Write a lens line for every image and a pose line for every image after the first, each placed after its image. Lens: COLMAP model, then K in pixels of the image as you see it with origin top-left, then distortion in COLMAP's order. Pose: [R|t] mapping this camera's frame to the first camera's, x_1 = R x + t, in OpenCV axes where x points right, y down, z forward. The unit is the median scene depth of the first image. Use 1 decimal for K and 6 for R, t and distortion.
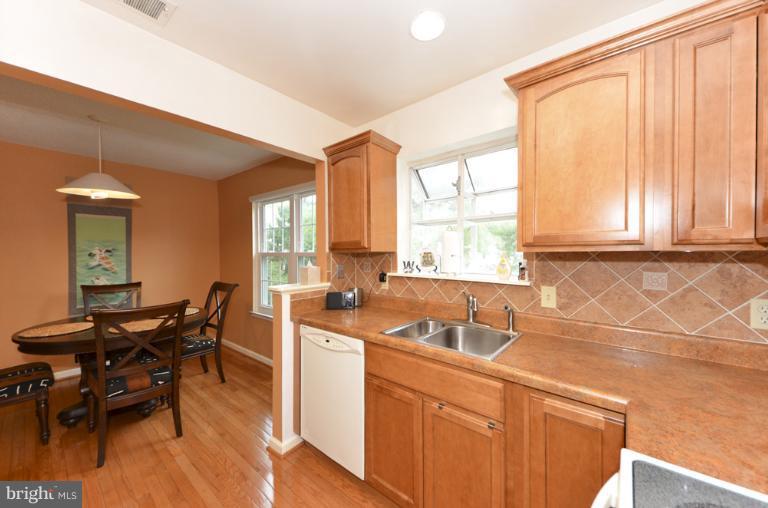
lens RADIAL K [[296.1, 0, 382.9], [0, 296.1, 258.8], [0, 0, 1]] dist [0.048954, -0.024409]
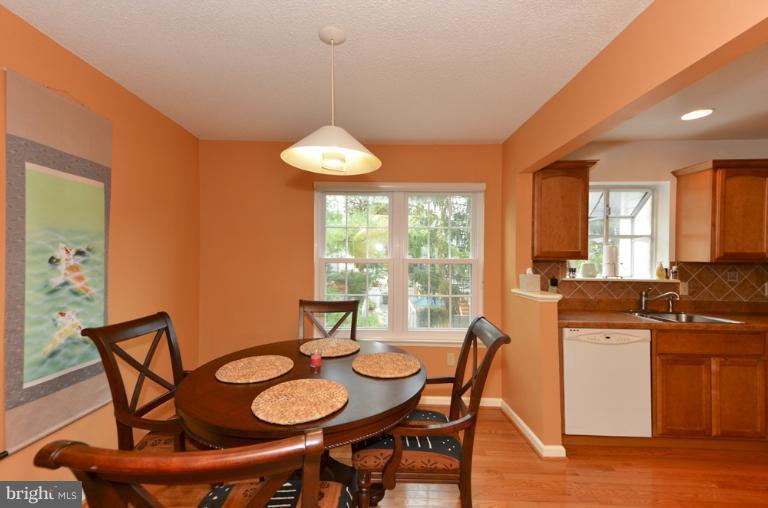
lens RADIAL K [[312.2, 0, 390.4], [0, 312.2, 257.5], [0, 0, 1]] dist [0.083477, -0.029805]
pose [[0.759091, 0.014288, 0.650828, -0.930756], [0.004618, 0.999616, -0.027331, -0.002460], [-0.650968, 0.023752, 0.758733, 0.332680]]
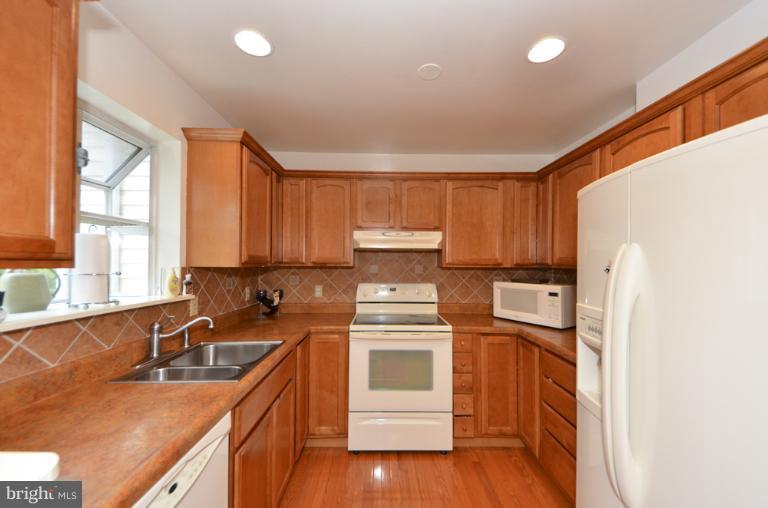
lens RADIAL K [[296.1, 0, 382.9], [0, 296.1, 258.8], [0, 0, 1]] dist [0.048954, -0.024409]
pose [[-0.652261, 0.015026, 0.757845, -0.392472], [0.019760, 0.999801, -0.002817, -0.018501], [-0.757736, 0.013137, -0.652428, 0.592107]]
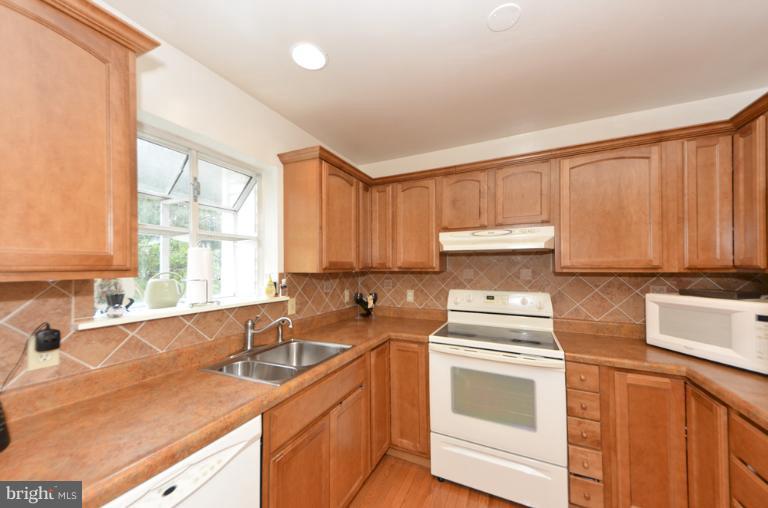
lens RADIAL K [[280.3, 0, 382.9], [0, 280.3, 262.0], [0, 0, 1]] dist [0.066773, -0.026243]
pose [[-0.247716, 0.022306, 0.968576, -0.380456], [0.033751, 0.999327, -0.014382, -0.019570], [-0.968245, 0.029127, -0.248302, 0.450451]]
